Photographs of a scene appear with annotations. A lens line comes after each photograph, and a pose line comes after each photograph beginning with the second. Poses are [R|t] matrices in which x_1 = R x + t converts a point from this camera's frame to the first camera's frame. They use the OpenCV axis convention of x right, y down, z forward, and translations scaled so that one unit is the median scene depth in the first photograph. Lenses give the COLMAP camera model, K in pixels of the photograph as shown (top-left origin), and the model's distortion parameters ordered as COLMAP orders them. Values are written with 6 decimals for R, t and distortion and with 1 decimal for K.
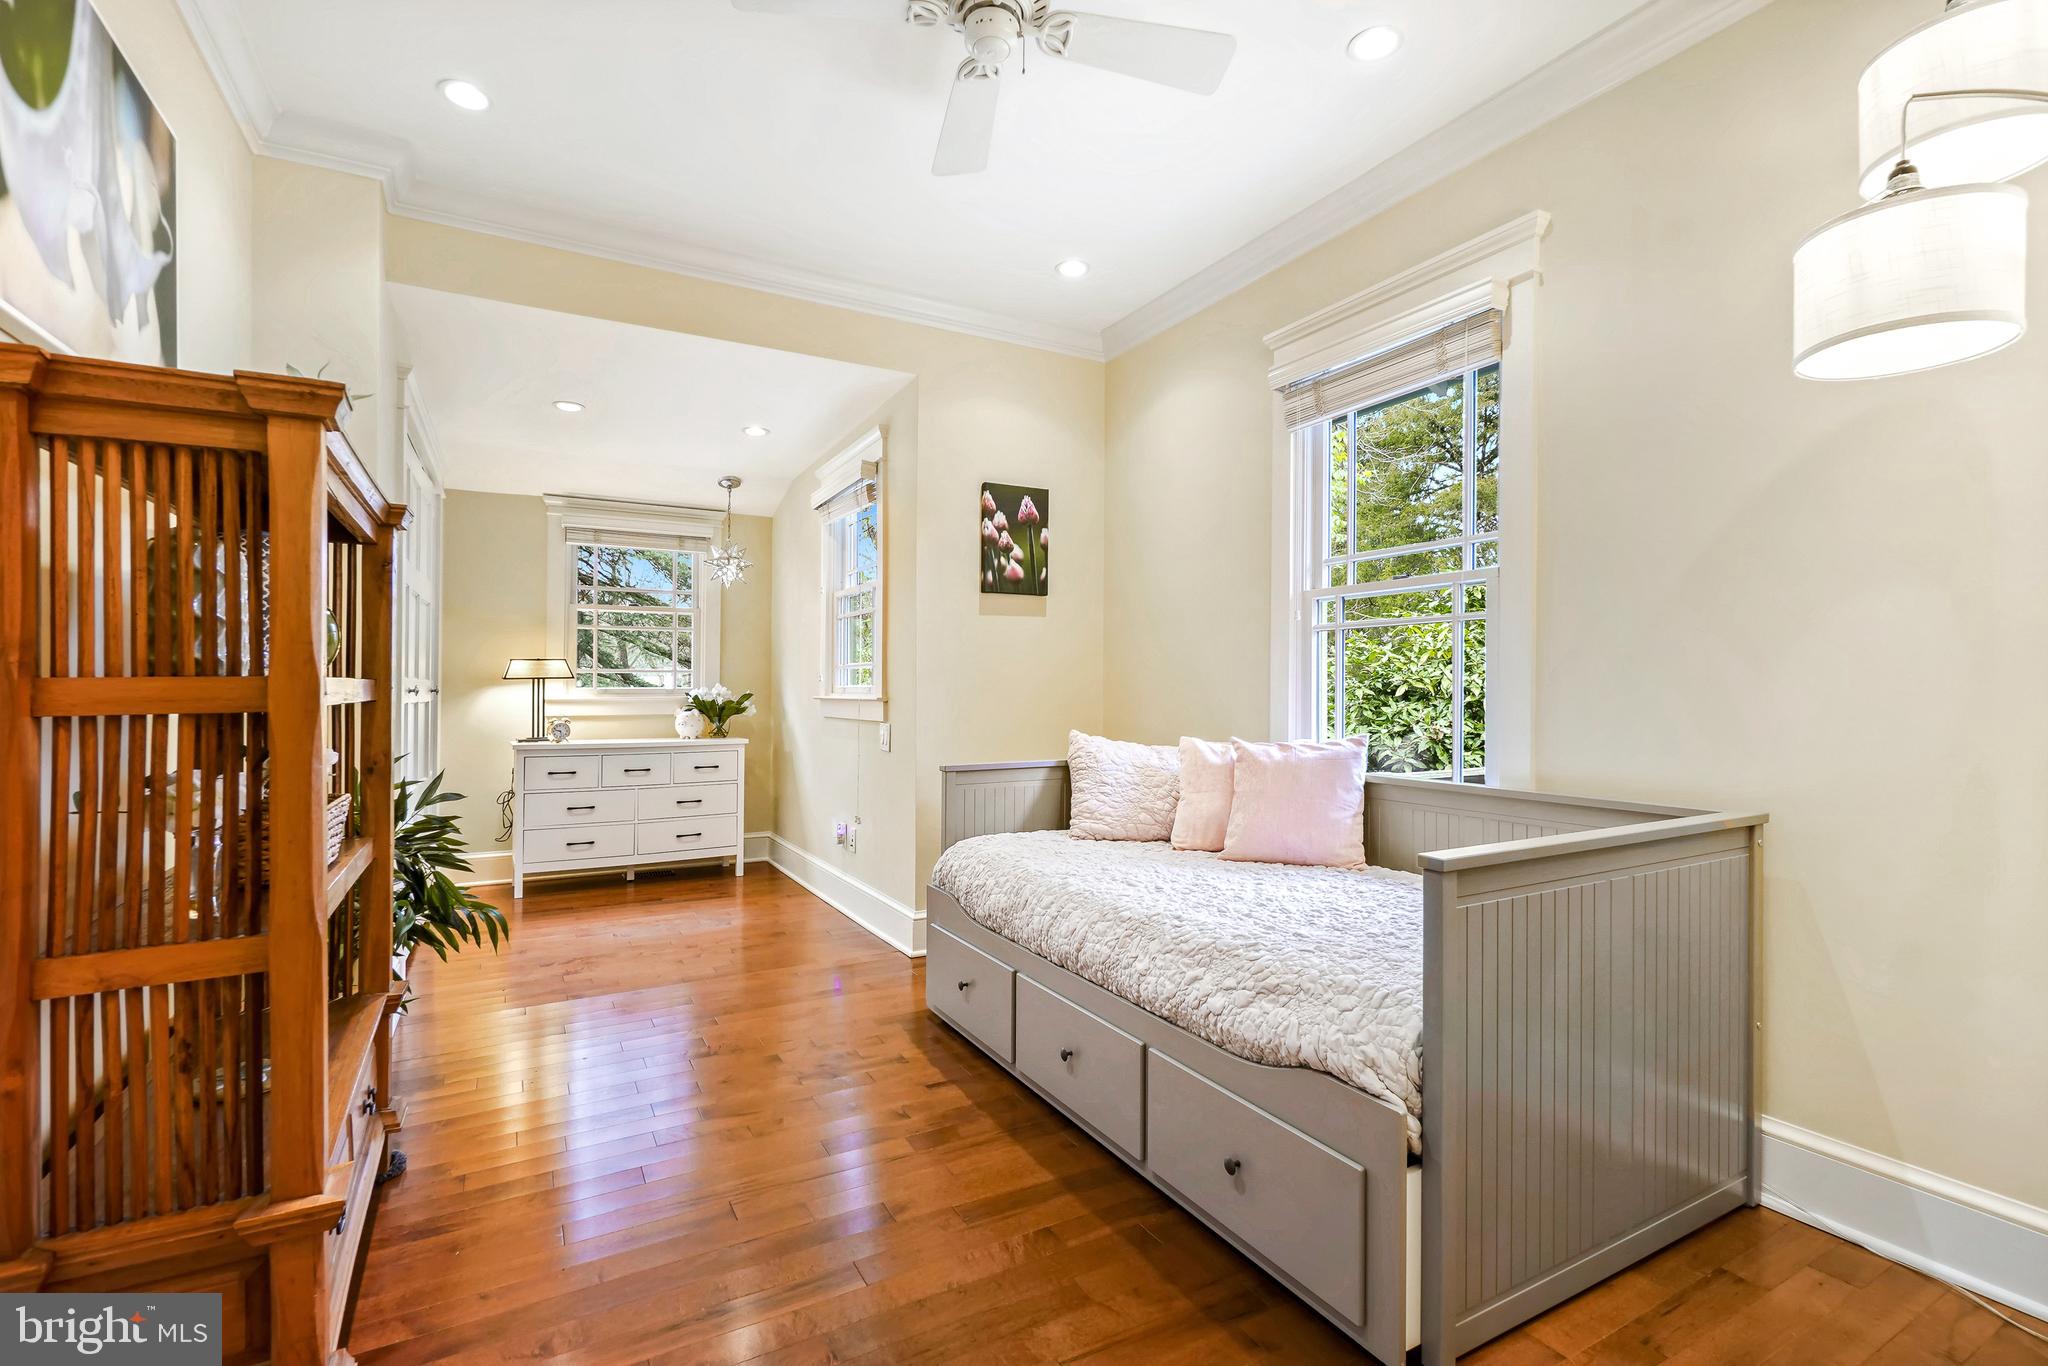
lens RADIAL K [[915.4, 0, 1024.4], [0, 915.4, 675.1], [0, 0, 1]] dist [-0.003912, -0.000720]
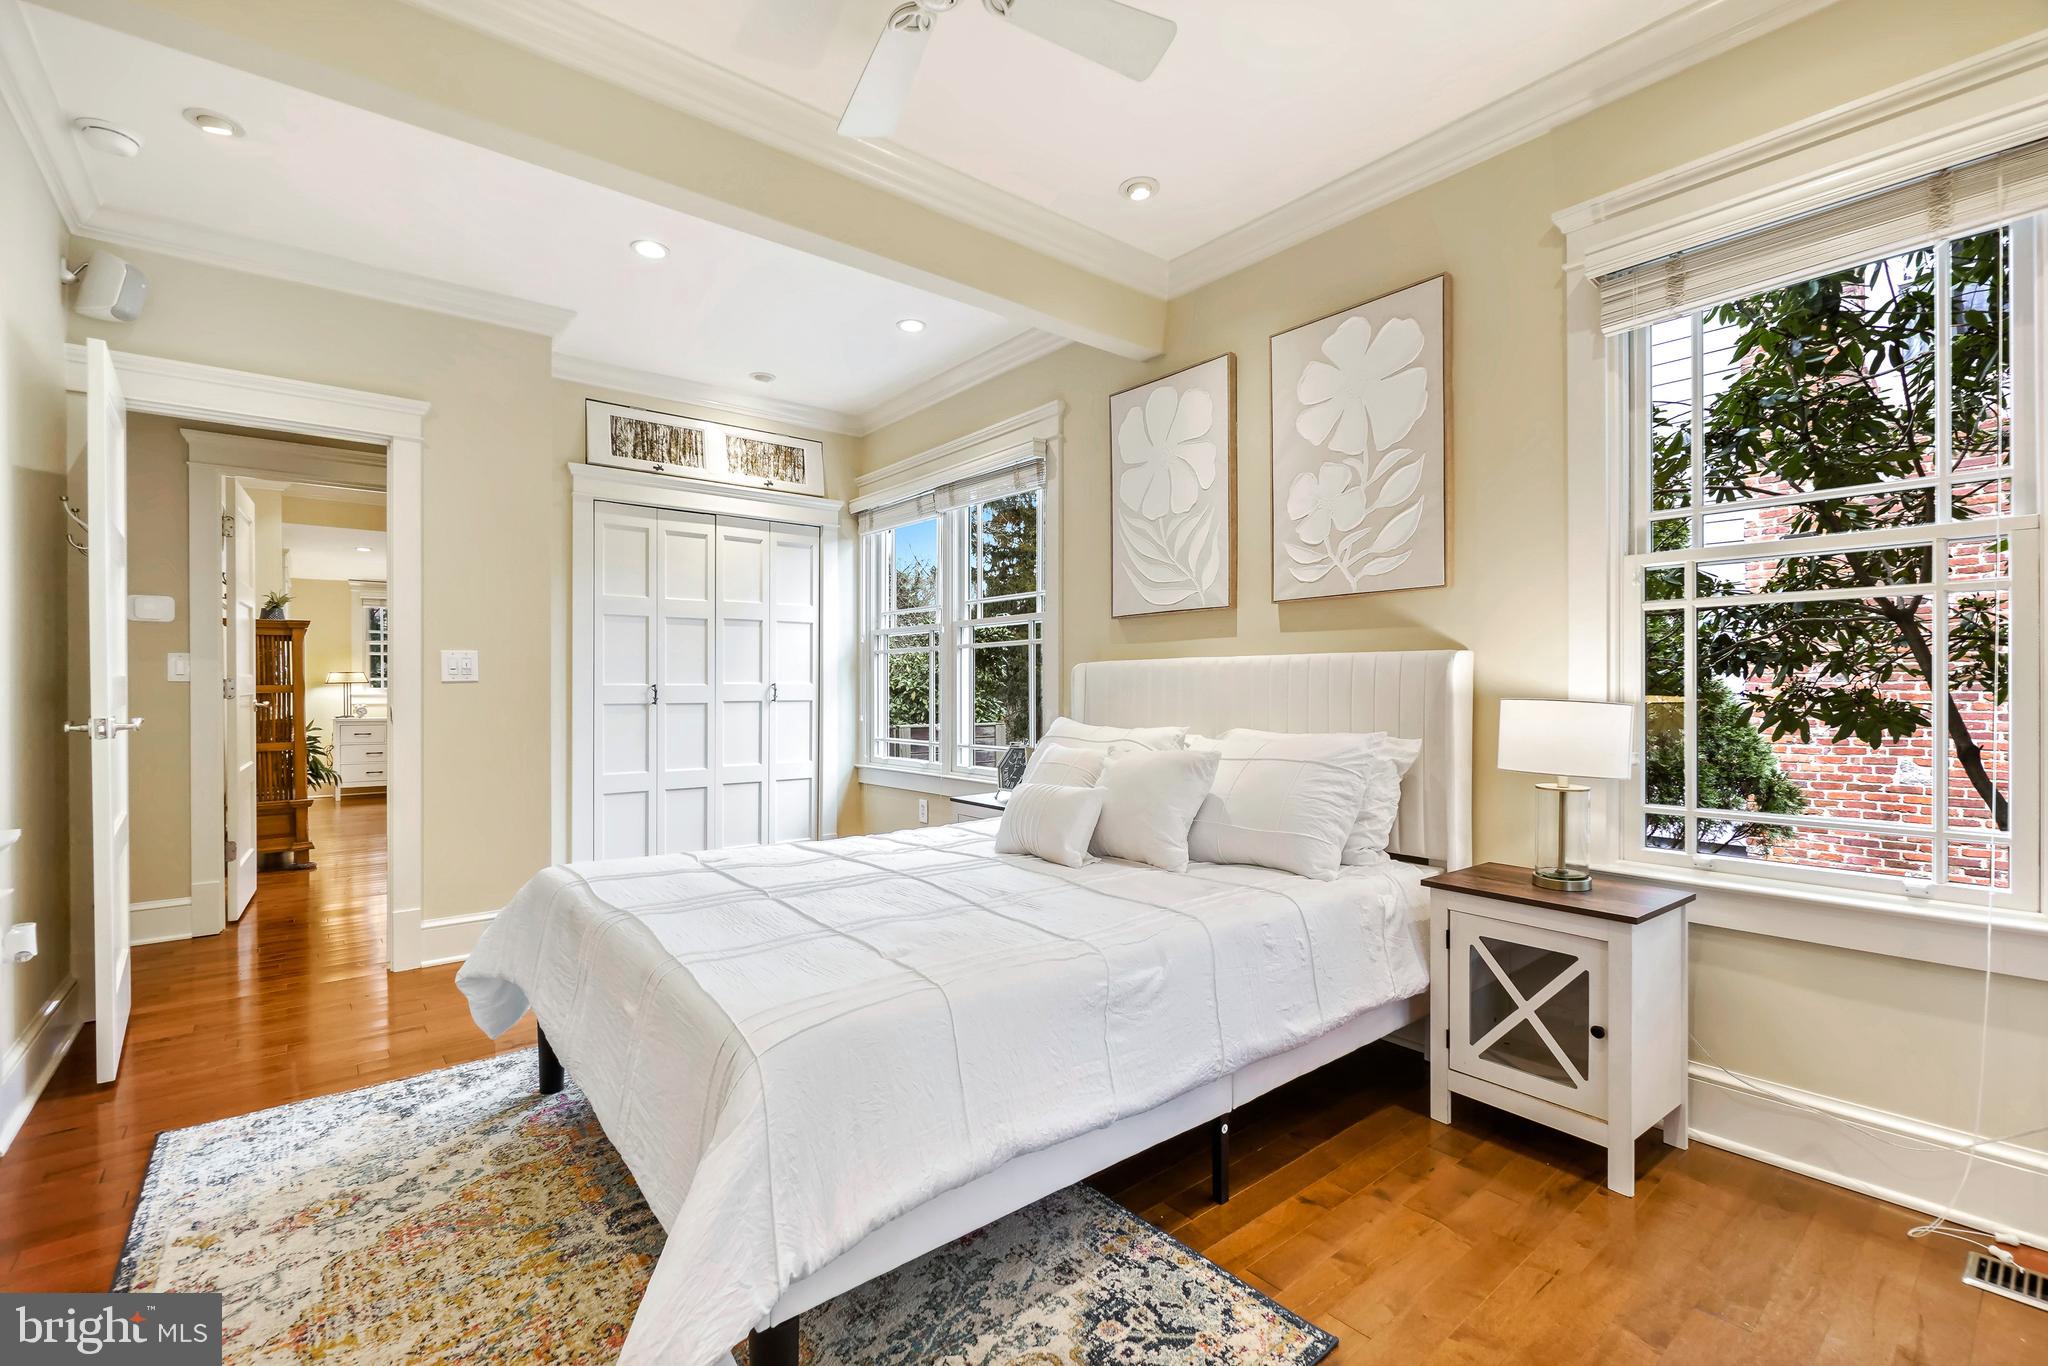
lens RADIAL K [[915.4, 0, 1022.9], [0, 915.4, 677.3], [0, 0, 1]] dist [-0.003912, -0.000720]
pose [[0.986359, 0.007312, 0.164448, 0.455258], [-0.006537, 0.999965, -0.005254, -0.006136], [-0.164480, 0.004108, 0.986372, -0.933748]]
